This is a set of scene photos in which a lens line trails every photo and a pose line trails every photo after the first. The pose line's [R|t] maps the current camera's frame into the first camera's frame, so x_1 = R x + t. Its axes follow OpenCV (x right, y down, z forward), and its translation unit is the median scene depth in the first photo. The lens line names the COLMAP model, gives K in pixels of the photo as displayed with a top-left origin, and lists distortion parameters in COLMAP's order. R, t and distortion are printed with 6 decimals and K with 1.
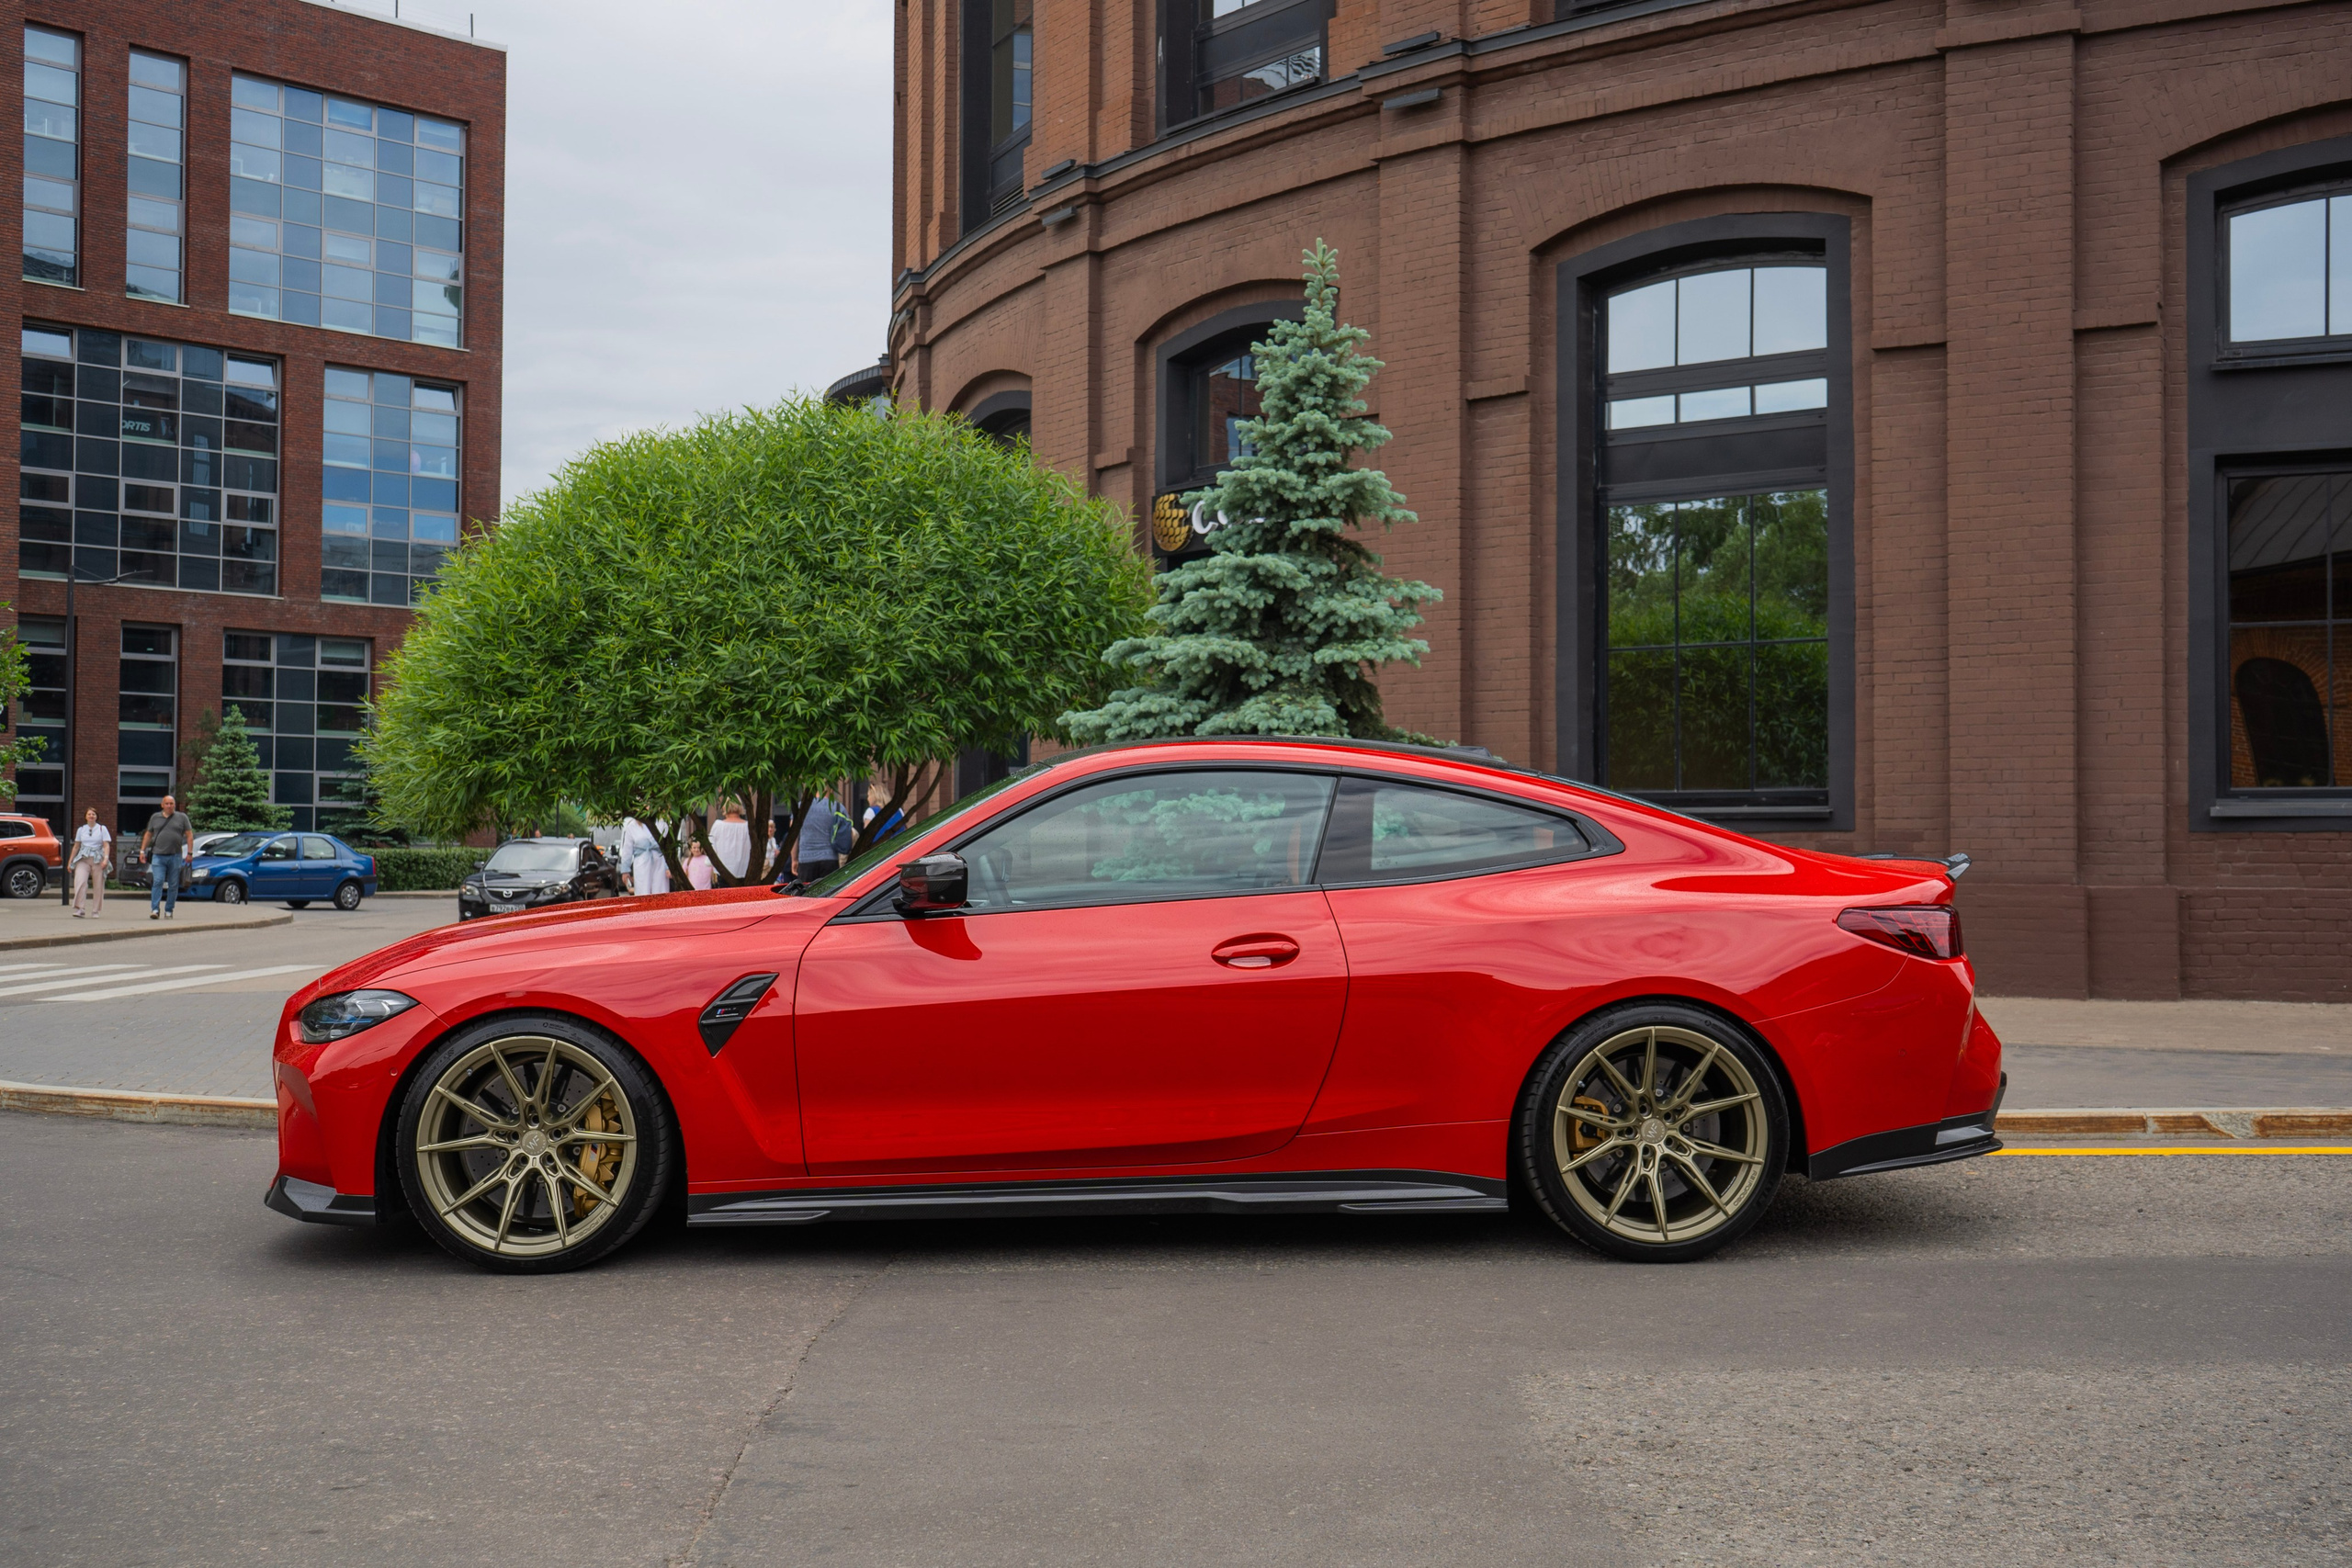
lens RADIAL K [[2392.5, 0, 1131.4], [0, 2392.5, 785.3], [0, 0, 1]] dist [0.036828, 0.000000]
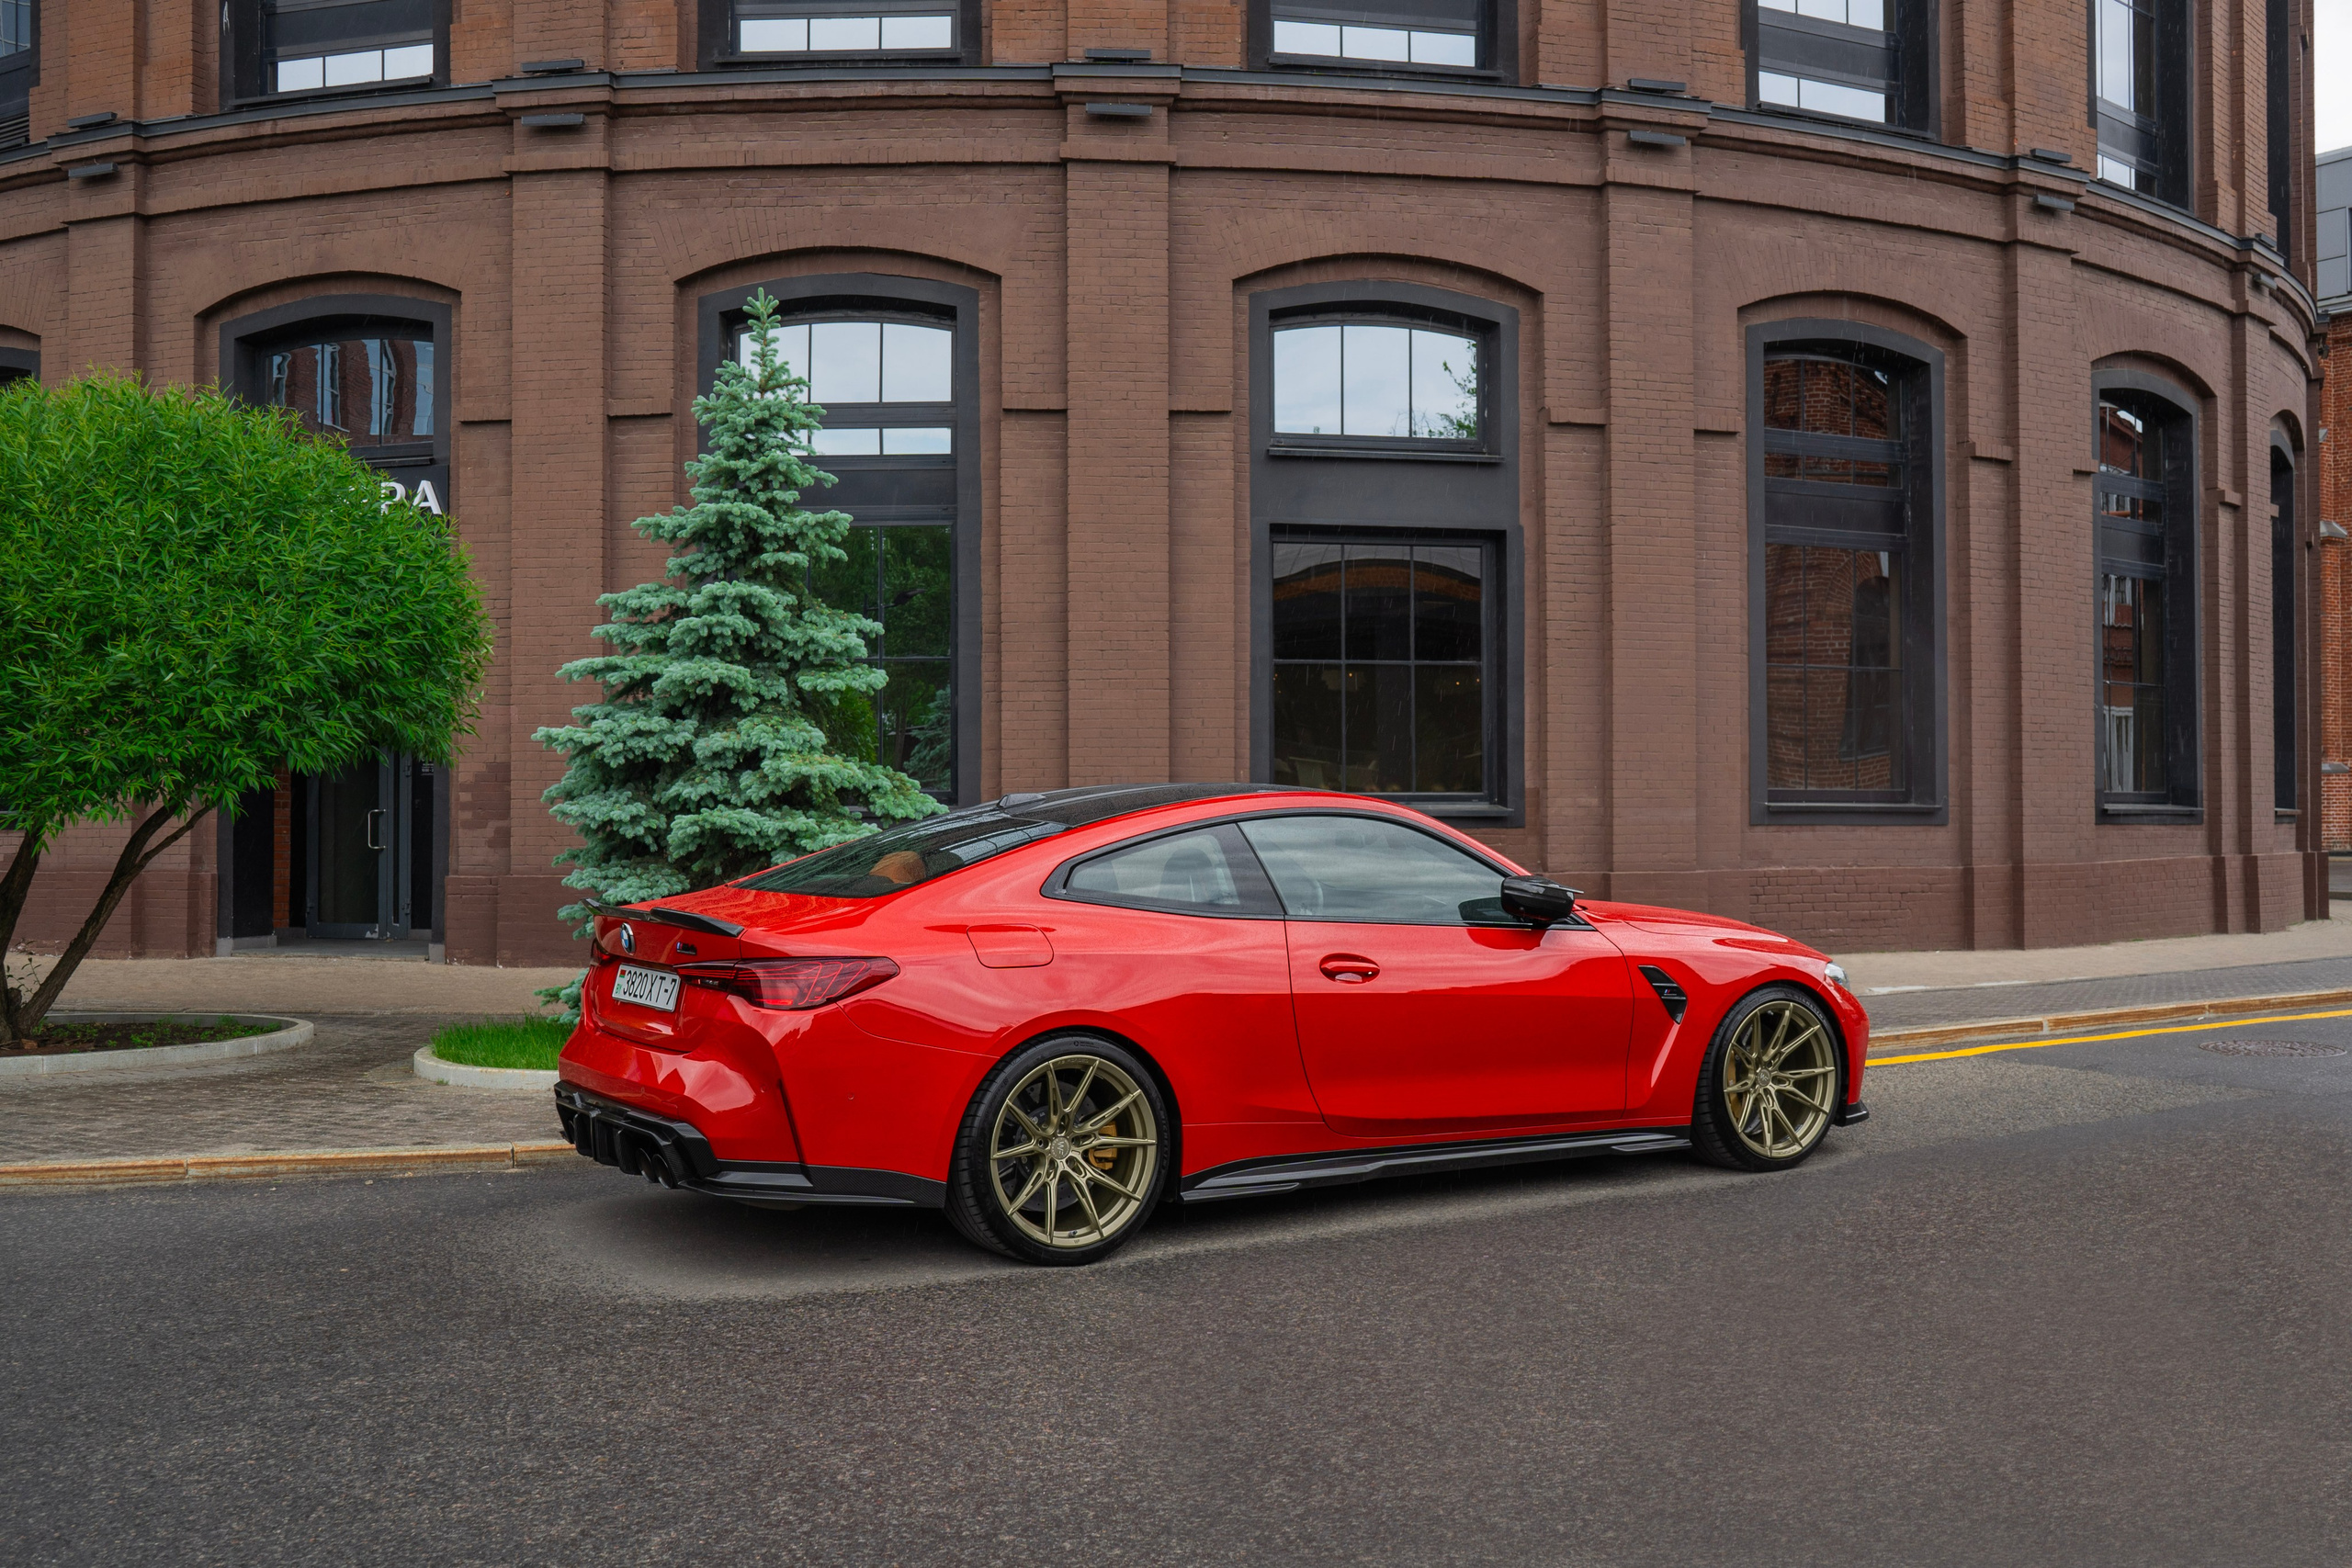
lens RADIAL K [[2291.7, 0, 1180.2], [0, 2291.7, 774.5], [0, 0, 1]] dist [0.012809, 0.000000]
pose [[0.857834, 0.005949, 0.513893, -0.182603], [-0.007740, 0.999969, 0.001345, -0.008891], [-0.513869, -0.005131, 0.857853, 0.015632]]
